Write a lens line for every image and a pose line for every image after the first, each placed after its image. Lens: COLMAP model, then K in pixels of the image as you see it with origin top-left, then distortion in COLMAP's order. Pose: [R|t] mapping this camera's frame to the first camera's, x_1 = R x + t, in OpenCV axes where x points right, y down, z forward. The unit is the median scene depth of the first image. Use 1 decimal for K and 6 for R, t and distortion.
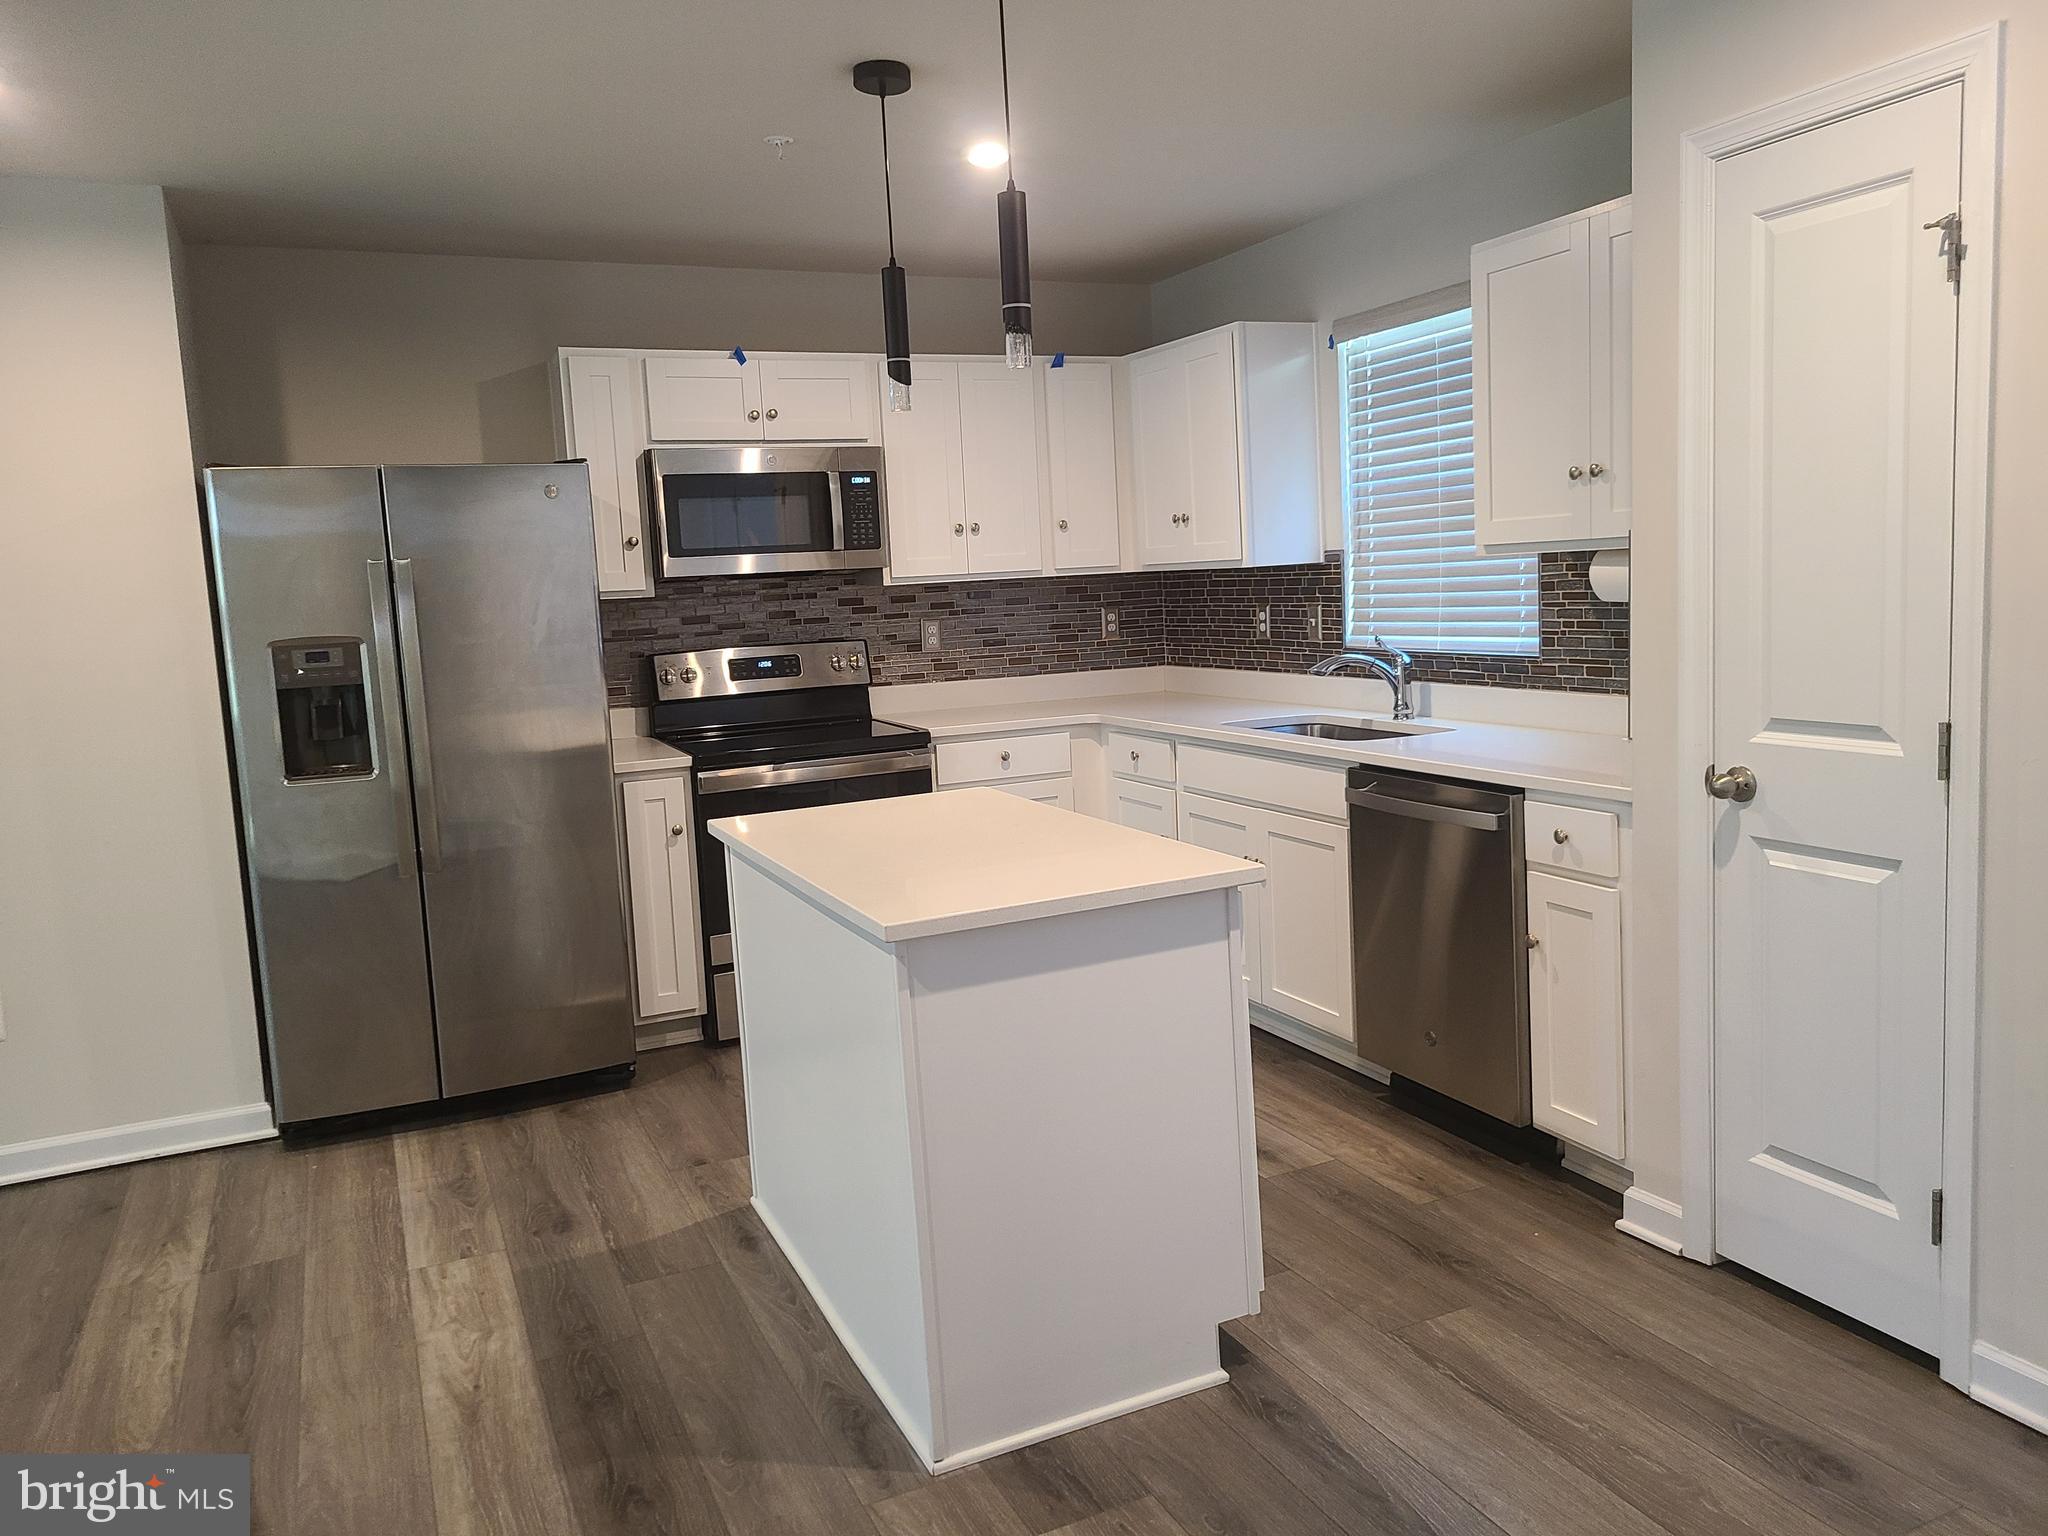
lens RADIAL K [[1530.4, 0, 1050.0], [0, 1530.4, 746.5], [0, 0, 1]] dist [0.051254, -0.029366]
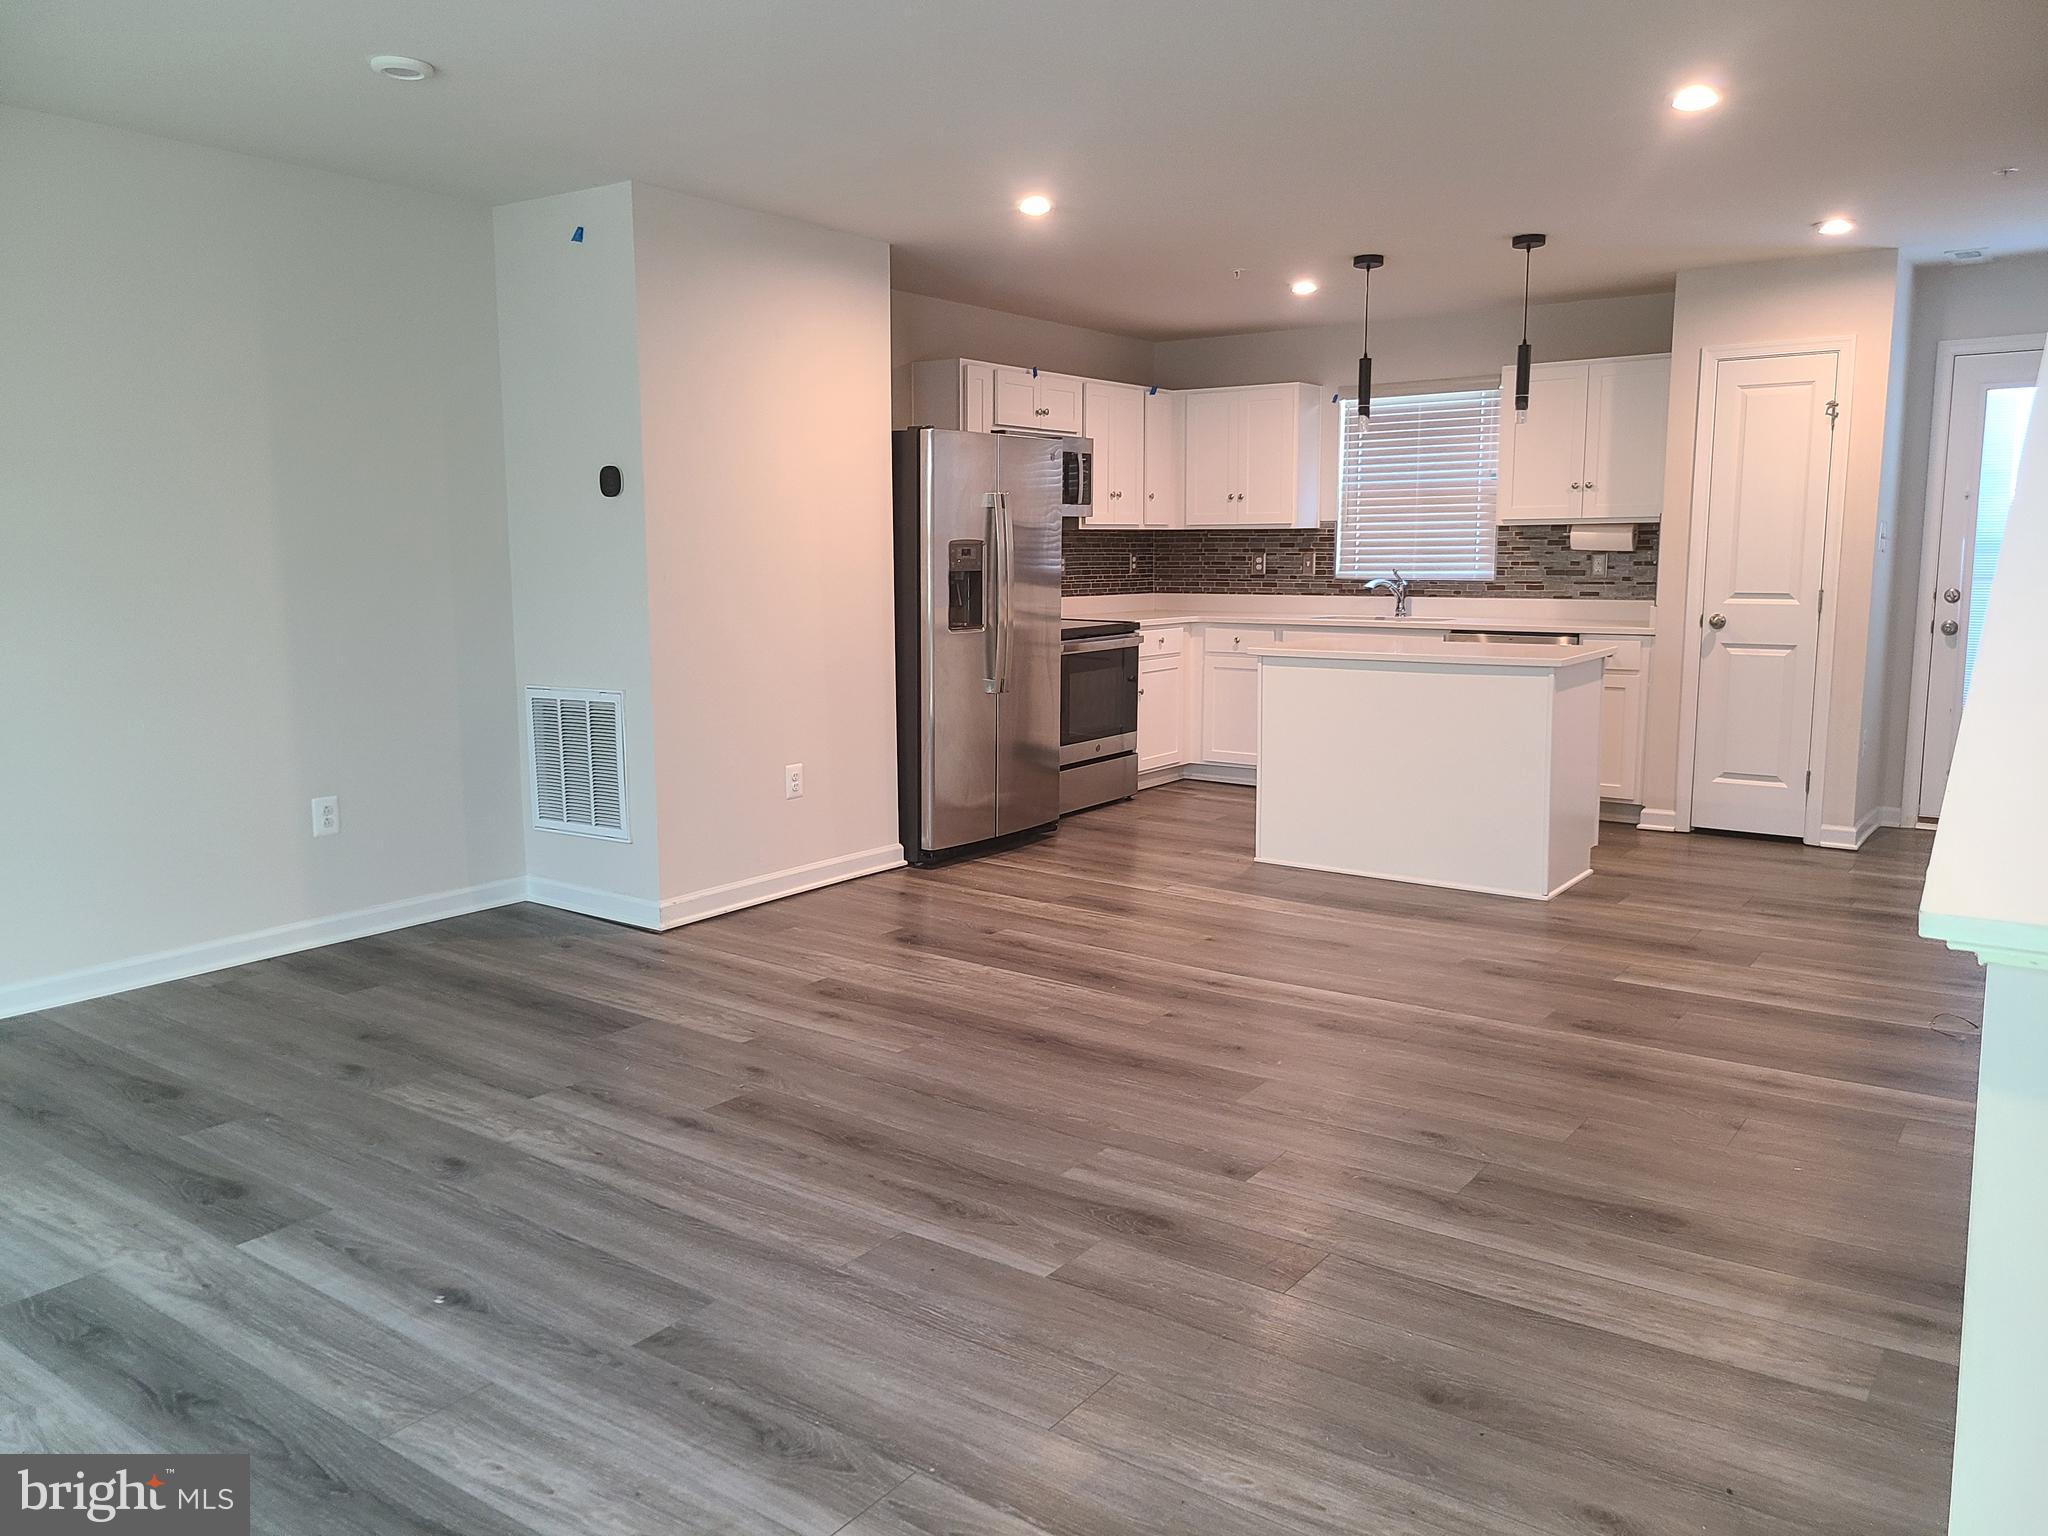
lens RADIAL K [[1530.4, 0, 1029.9], [0, 1530.4, 756.4], [0, 0, 1]] dist [0.051254, -0.029366]
pose [[0.870658, -0.021585, 0.491415, -1.177273], [0.016845, 0.999759, 0.014069, 0.128863], [-0.491601, -0.003972, 0.870812, -0.398025]]
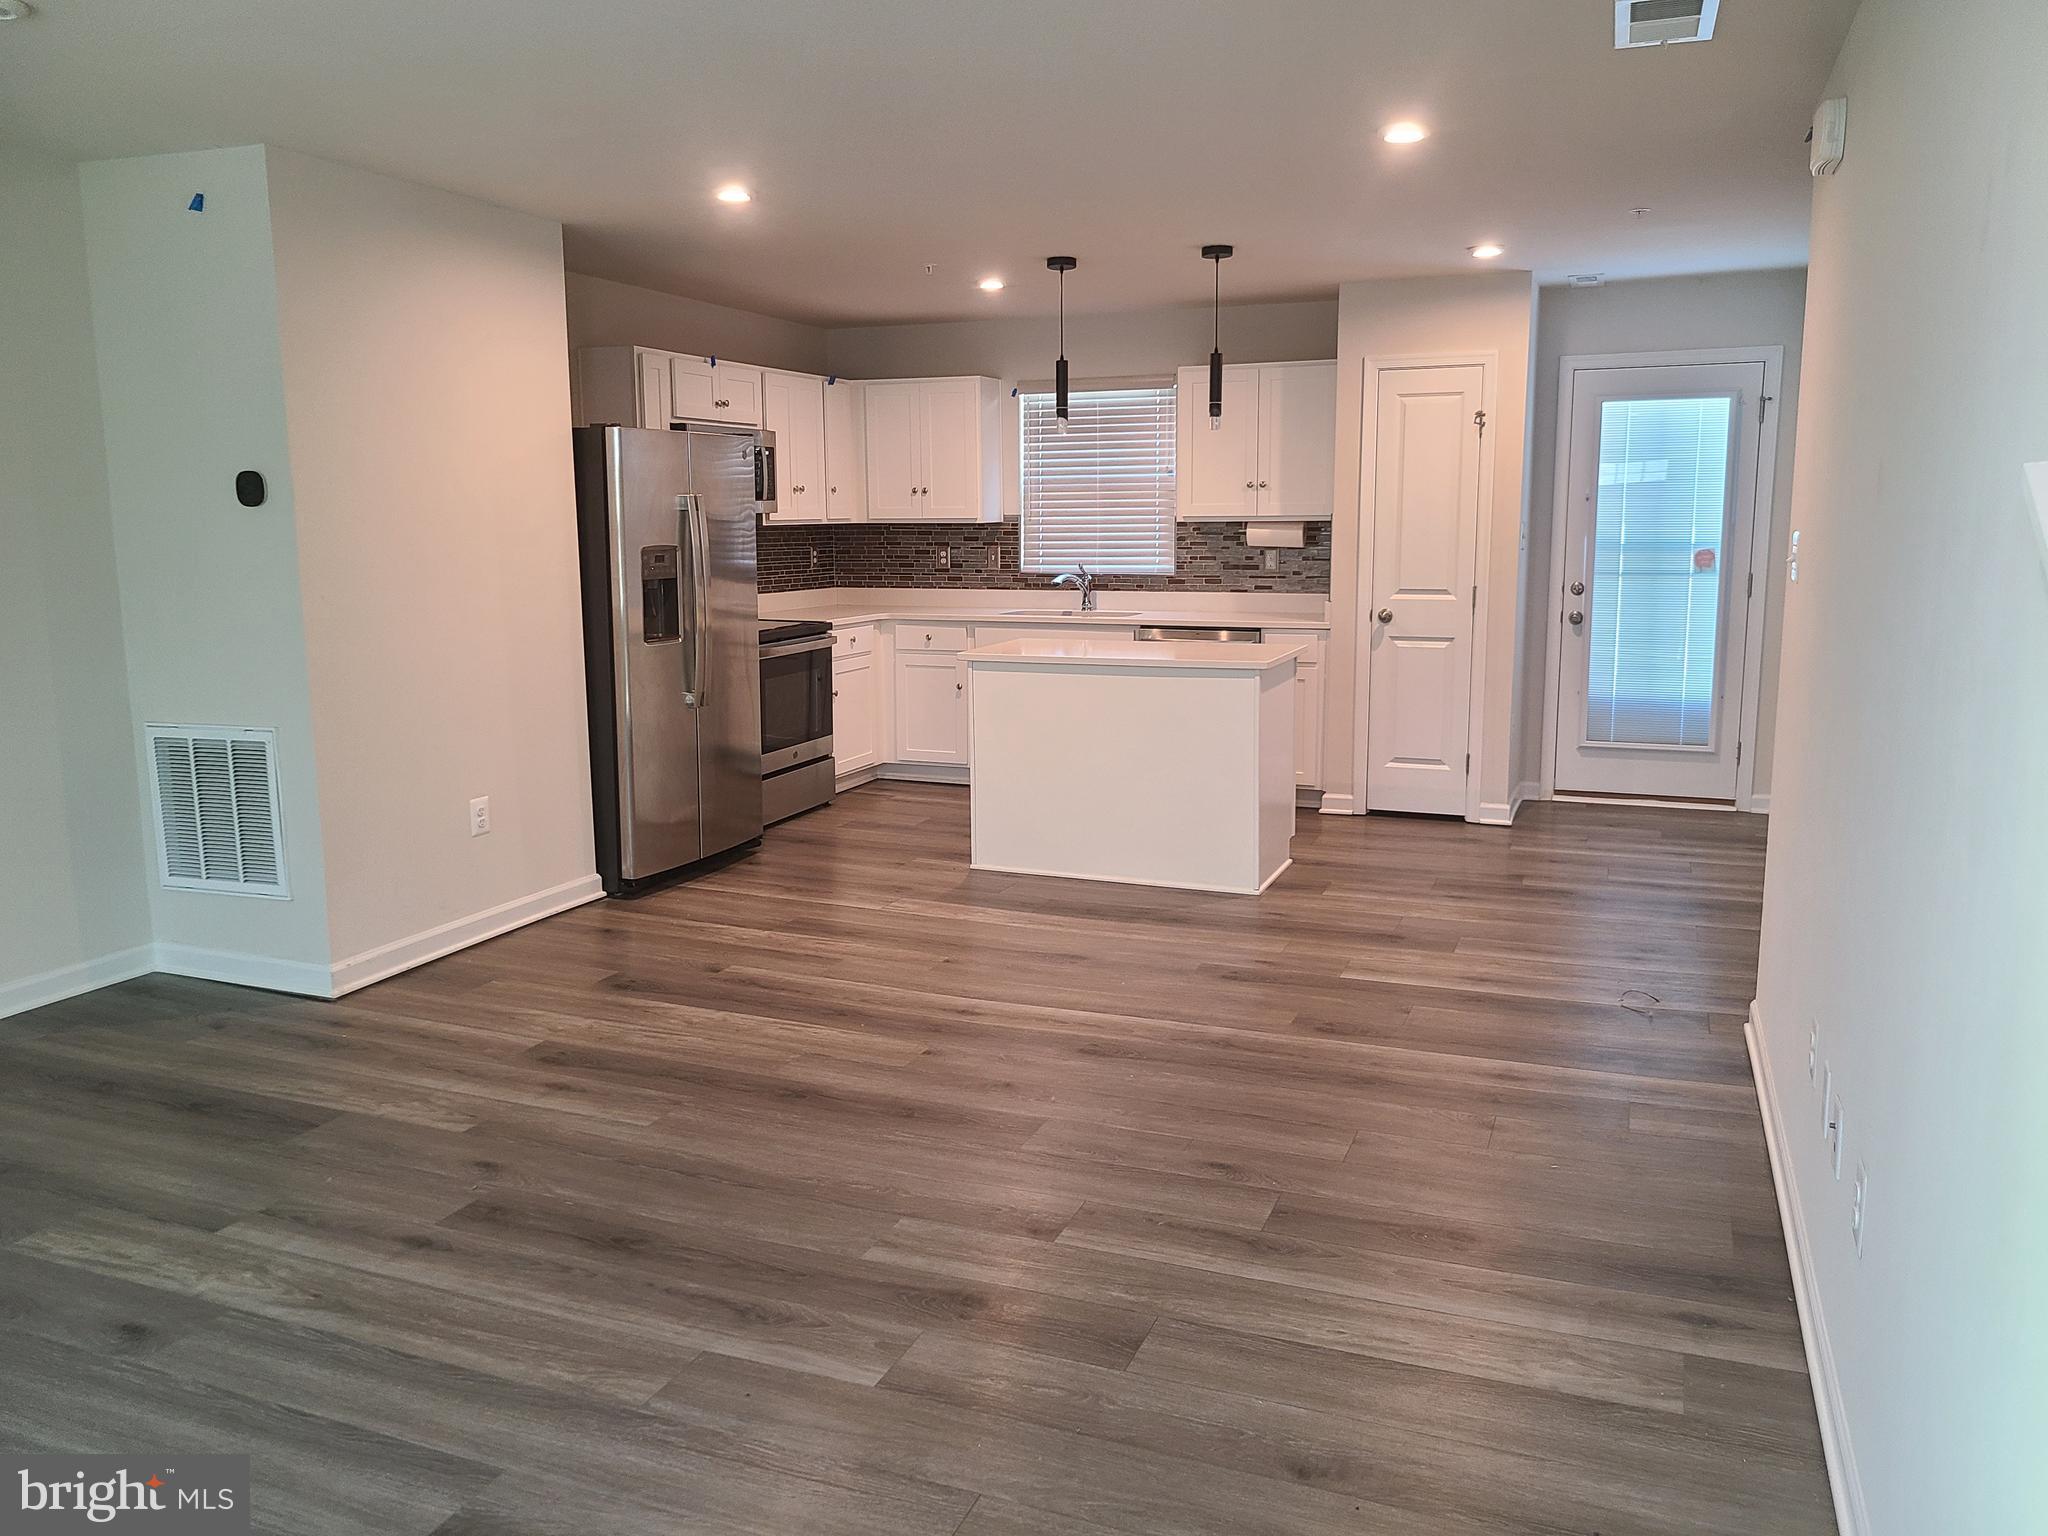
lens RADIAL K [[1530.4, 0, 1036.0], [0, 1530.4, 746.2], [0, 0, 1]] dist [0.051254, -0.029366]
pose [[0.726366, -0.059742, 0.684706, -1.212796], [0.048562, 0.998186, 0.035577, 0.085494], [-0.685590, 0.007409, 0.727950, -0.313885]]
